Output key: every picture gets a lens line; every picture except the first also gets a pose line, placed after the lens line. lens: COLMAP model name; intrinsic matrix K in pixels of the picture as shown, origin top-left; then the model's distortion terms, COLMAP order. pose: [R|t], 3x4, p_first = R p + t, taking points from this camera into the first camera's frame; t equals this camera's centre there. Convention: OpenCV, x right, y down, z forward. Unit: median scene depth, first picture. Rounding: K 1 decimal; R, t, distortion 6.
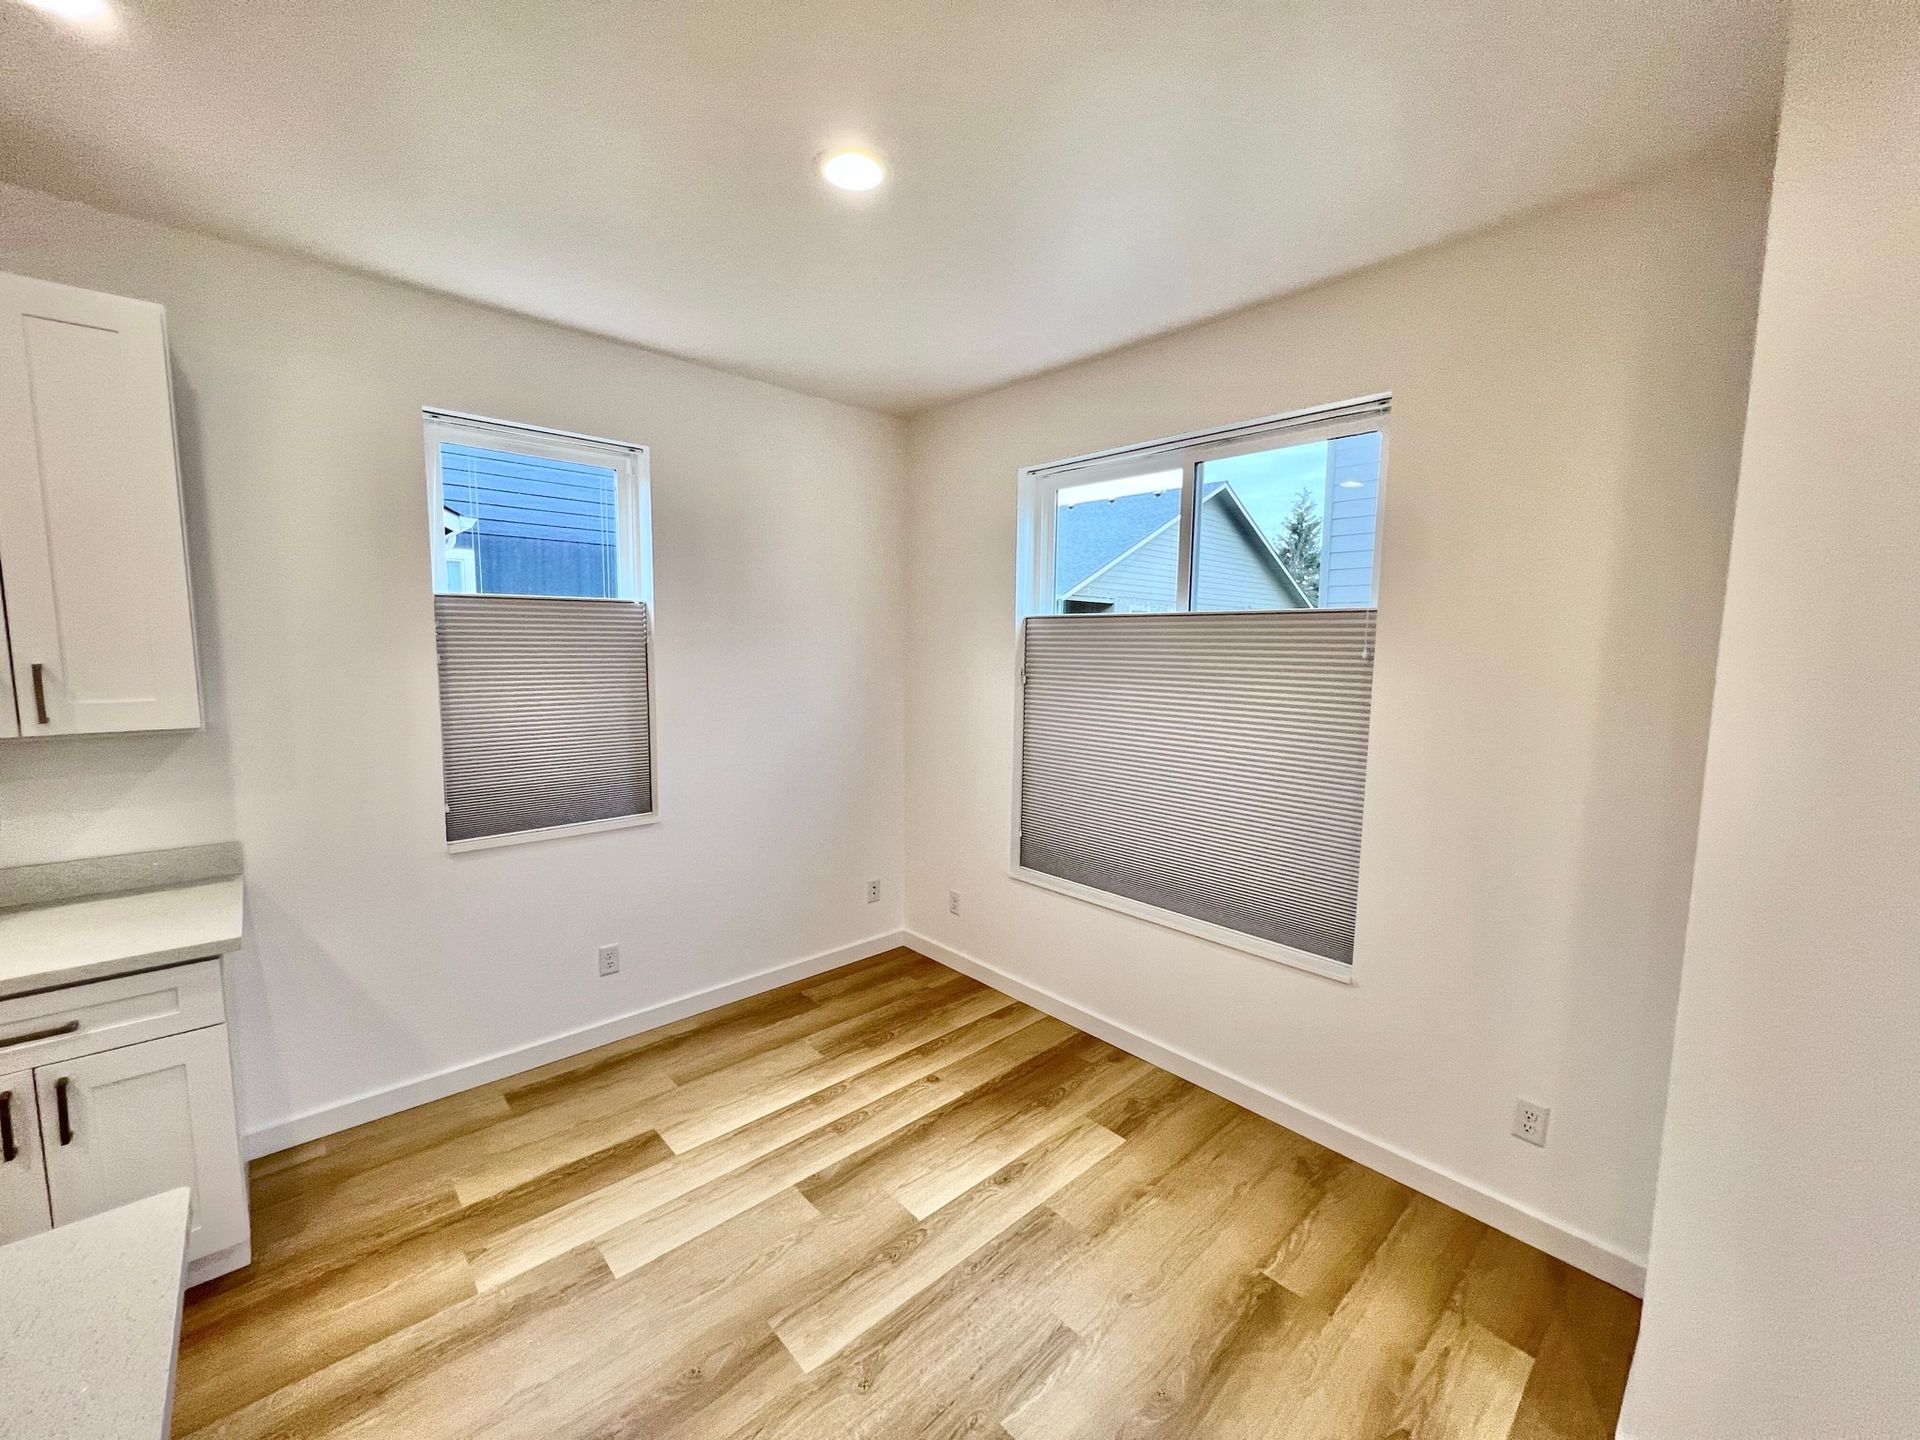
lens RADIAL K [[767.3, 0, 963.6], [0, 767.3, 720.0], [0, 0, 1]] dist [0.003435, -0.000940]
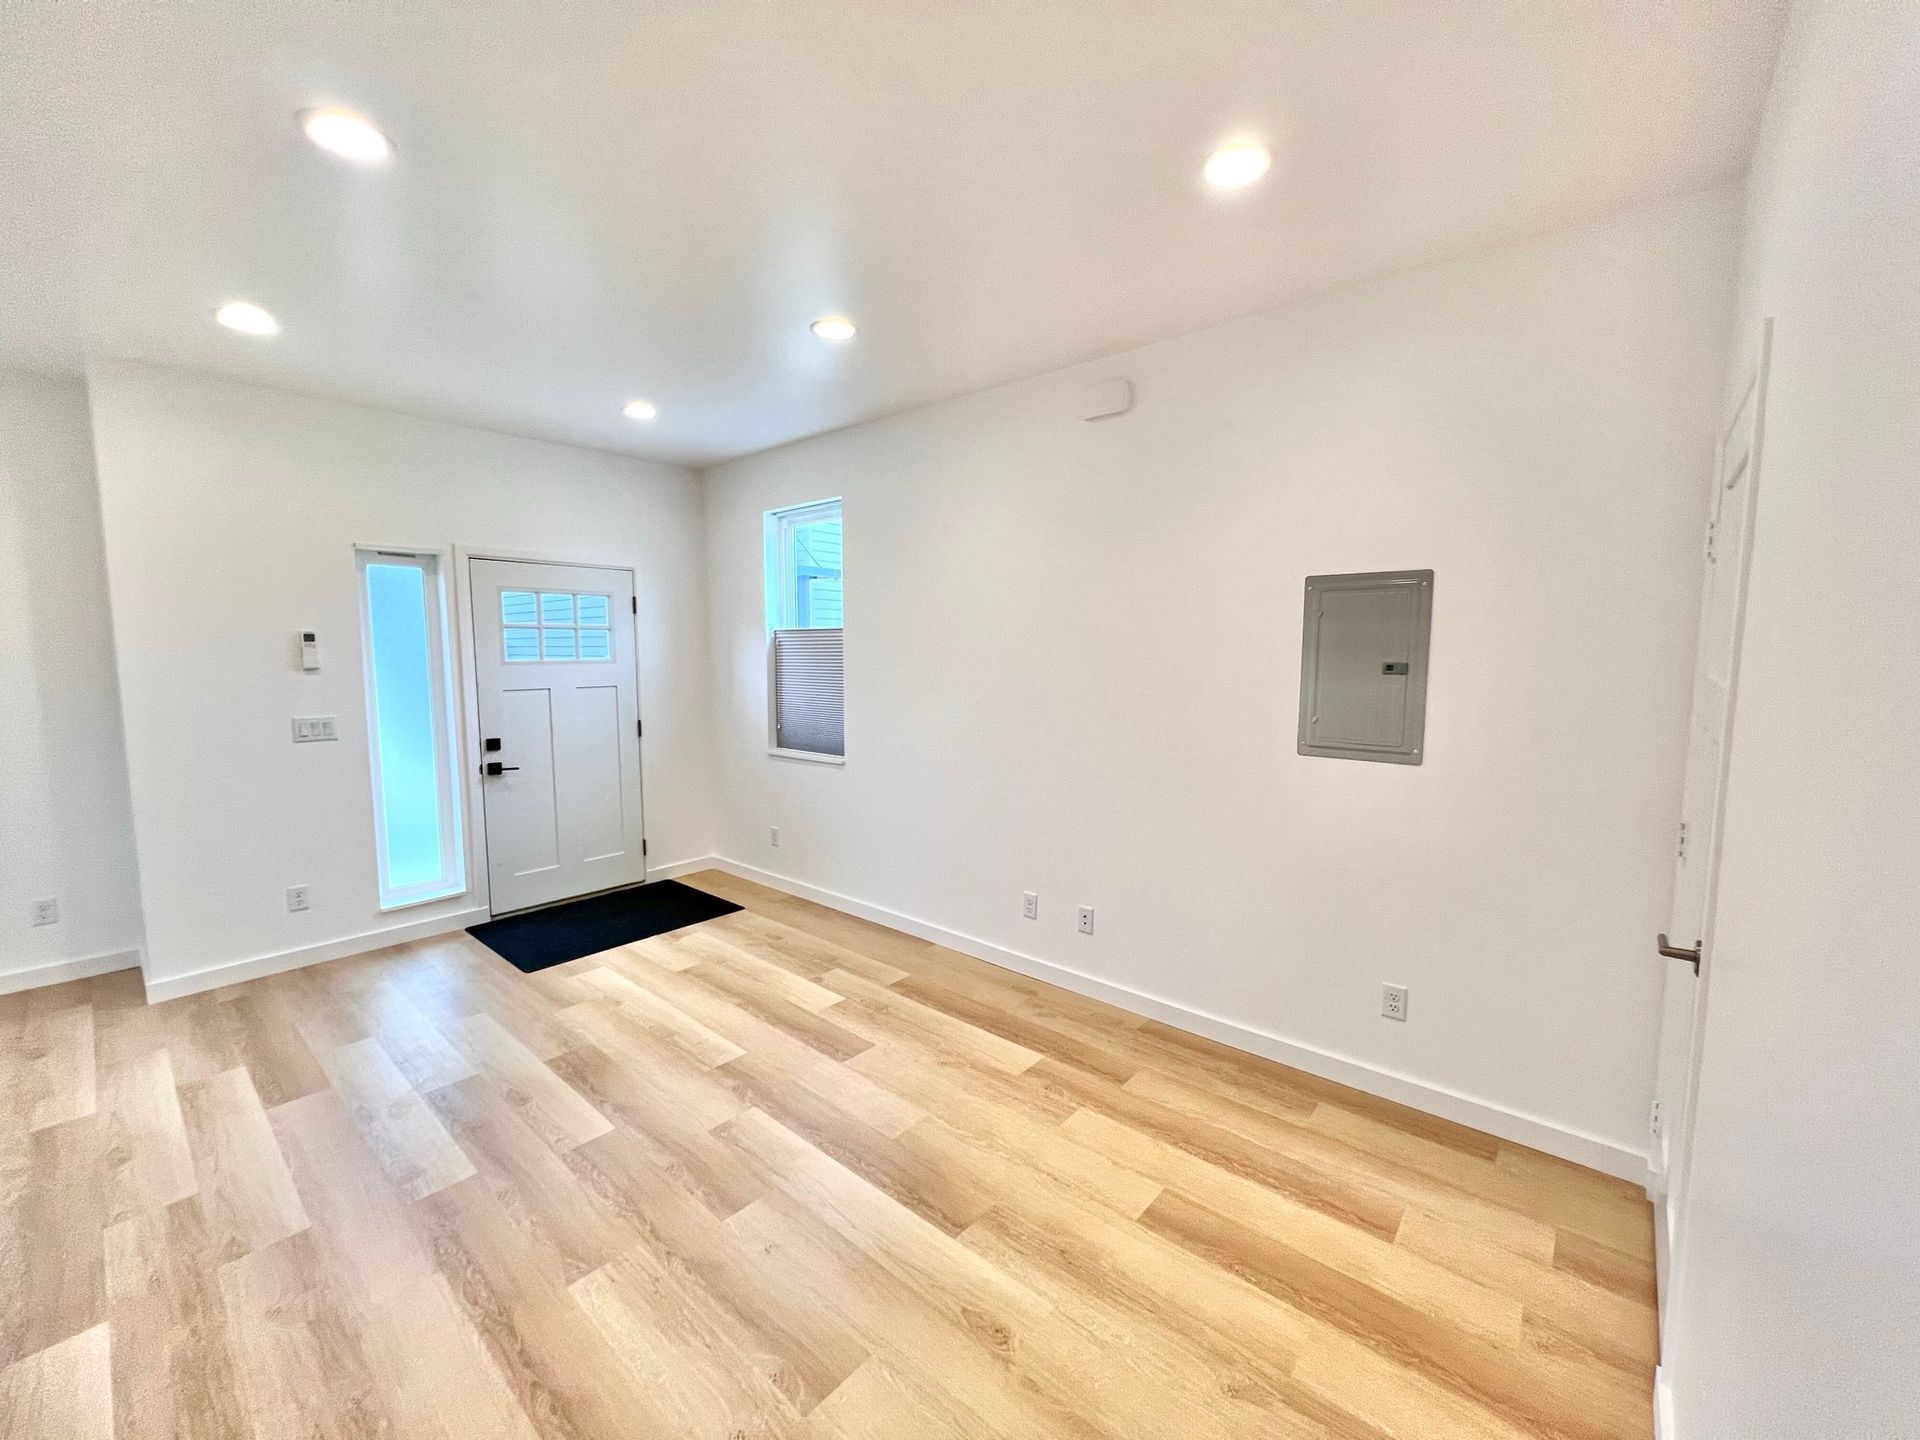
lens RADIAL K [[767.3, 0, 962.9], [0, 767.3, 718.7], [0, 0, 1]] dist [0.003435, -0.000940]
pose [[-0.108238, -0.105101, 0.988554, -0.923765], [0.103443, 0.987807, 0.116348, 0.102400], [-0.988729, 0.114852, -0.096046, -0.730486]]
